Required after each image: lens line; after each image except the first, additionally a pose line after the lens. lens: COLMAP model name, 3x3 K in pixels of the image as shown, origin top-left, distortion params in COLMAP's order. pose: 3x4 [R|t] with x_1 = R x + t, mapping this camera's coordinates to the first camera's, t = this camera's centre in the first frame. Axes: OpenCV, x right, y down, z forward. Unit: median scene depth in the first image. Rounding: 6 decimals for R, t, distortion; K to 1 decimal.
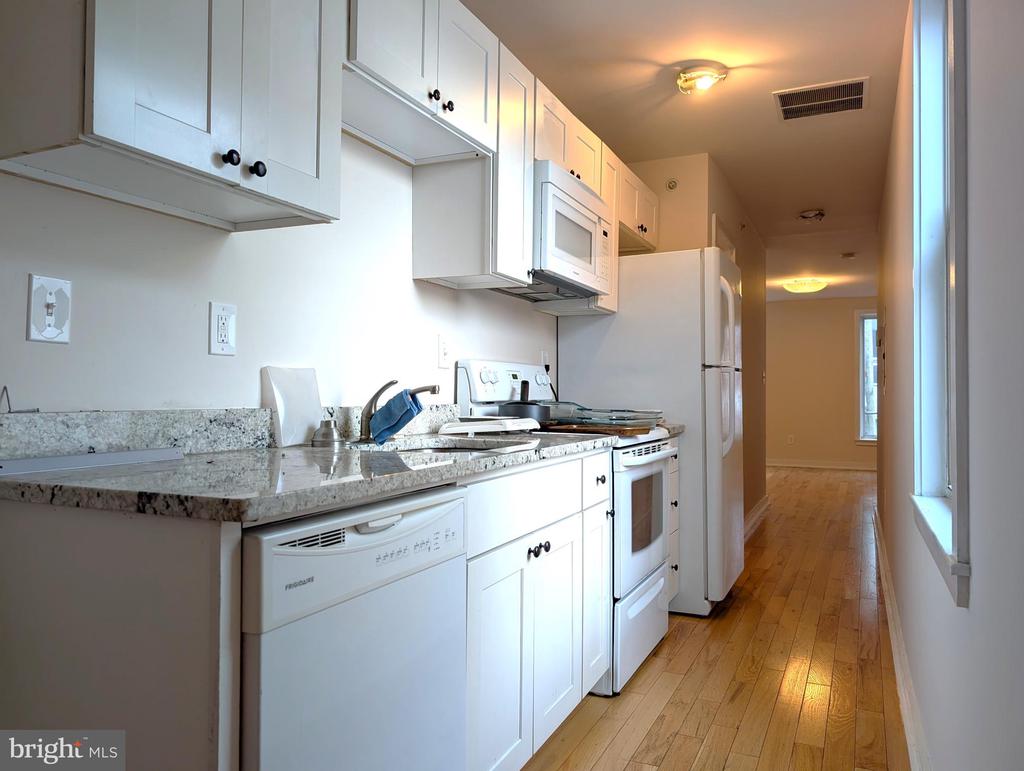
lens RADIAL K [[750.3, 0, 510.8], [0, 750.3, 385.4], [0, 0, 1]] dist [0.037076, -0.015590]
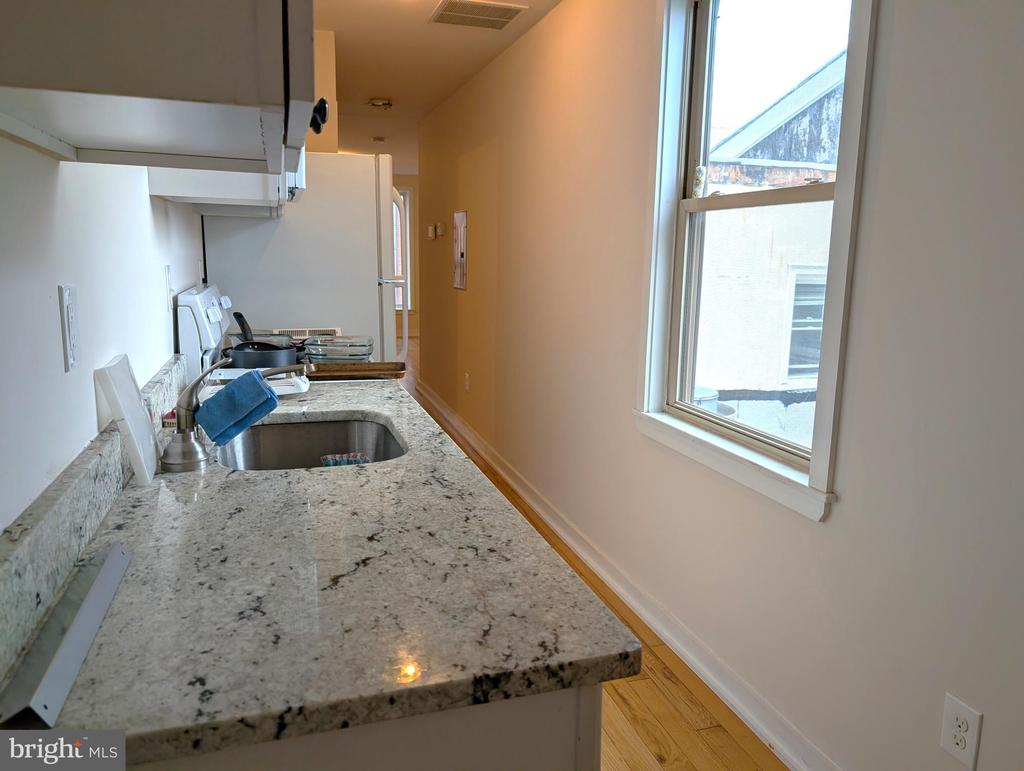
lens RADIAL K [[750.3, 0, 515.6], [0, 750.3, 384.8], [0, 0, 1]] dist [0.037076, -0.015590]
pose [[0.727093, -0.113135, 0.677154, -0.845448], [-0.024636, 0.981394, 0.190419, -0.241972], [-0.686097, -0.155134, 0.710777, 0.485051]]
